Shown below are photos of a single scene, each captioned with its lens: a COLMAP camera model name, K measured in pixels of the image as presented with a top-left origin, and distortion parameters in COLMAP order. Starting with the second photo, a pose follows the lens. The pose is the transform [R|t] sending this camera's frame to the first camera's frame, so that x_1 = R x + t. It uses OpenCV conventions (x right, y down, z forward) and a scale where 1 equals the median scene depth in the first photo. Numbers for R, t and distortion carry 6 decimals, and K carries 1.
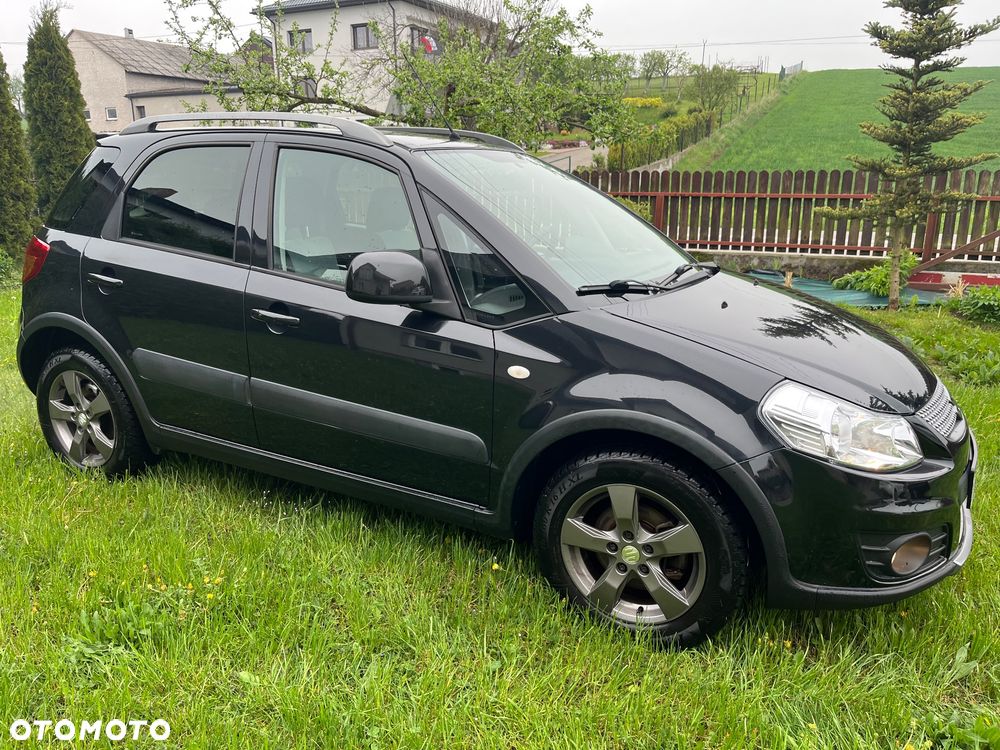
lens RADIAL K [[761.1, 0, 497.7], [0, 761.1, 365.8], [0, 0, 1]] dist [0.078779, -0.113925]
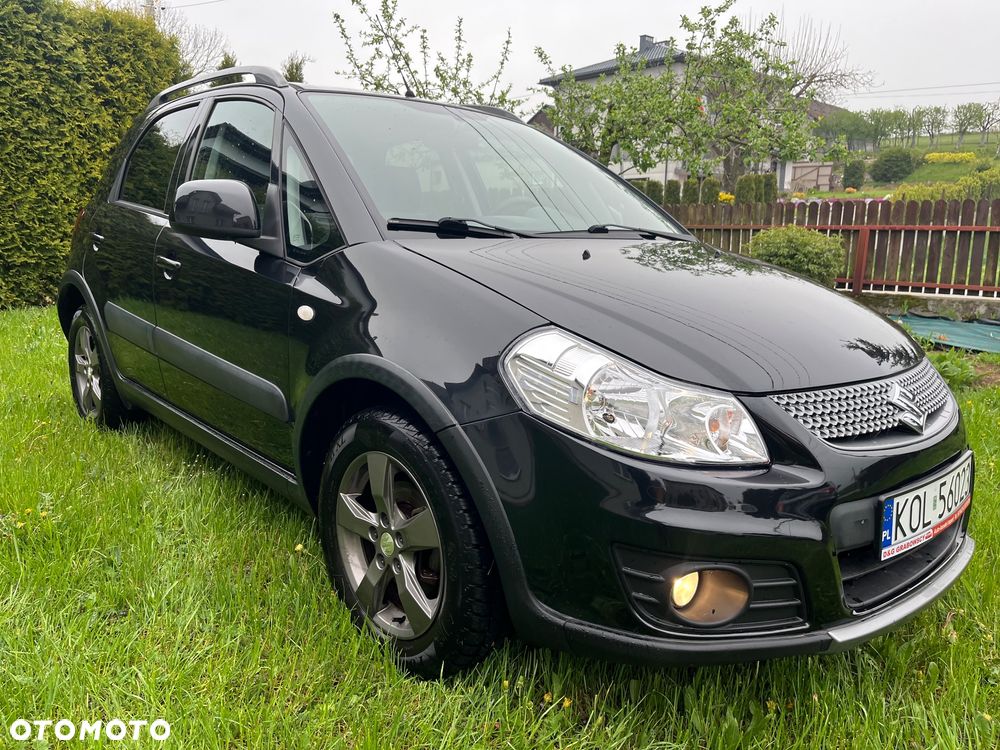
lens RADIAL K [[761.1, 0, 500.7], [0, 761.1, 369.2], [0, 0, 1]] dist [0.078779, -0.113925]
pose [[0.936274, 0.078558, -0.342374, 0.146081], [-0.104329, 0.992880, -0.057484, 0.026825], [0.335420, 0.089540, 0.937804, 0.074794]]
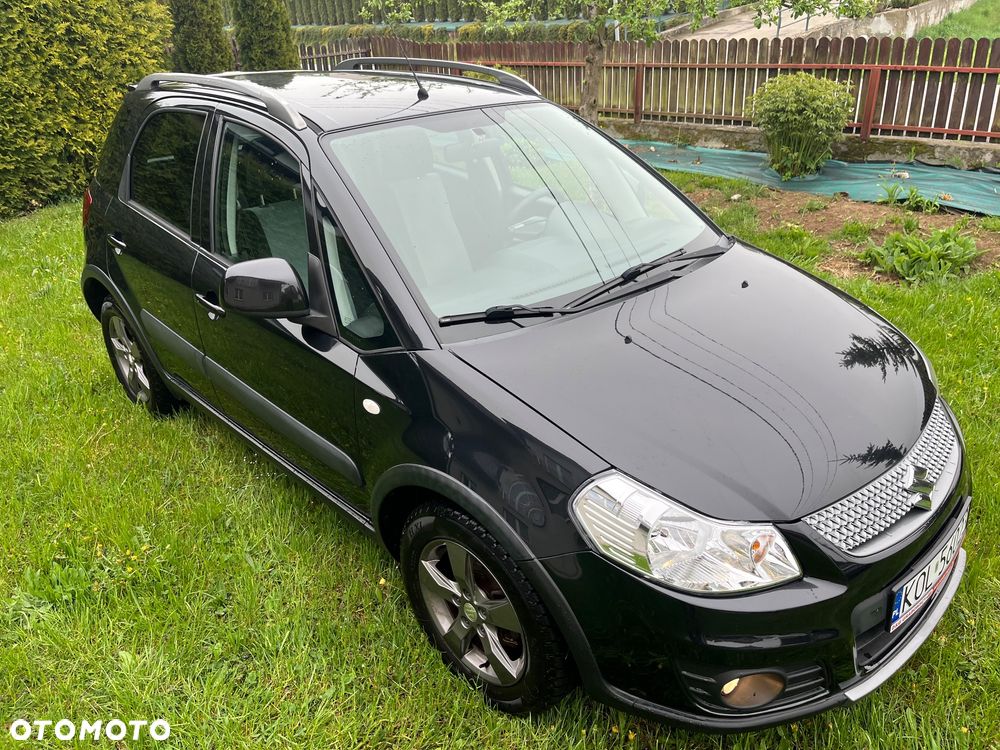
lens RADIAL K [[761.1, 0, 508.7], [0, 761.1, 377.5], [0, 0, 1]] dist [0.078779, -0.113925]
pose [[0.948575, 0.096669, -0.301432, 0.127304], [-0.033683, 0.977648, 0.207531, -0.061878], [0.314756, -0.186706, 0.930628, 0.052985]]
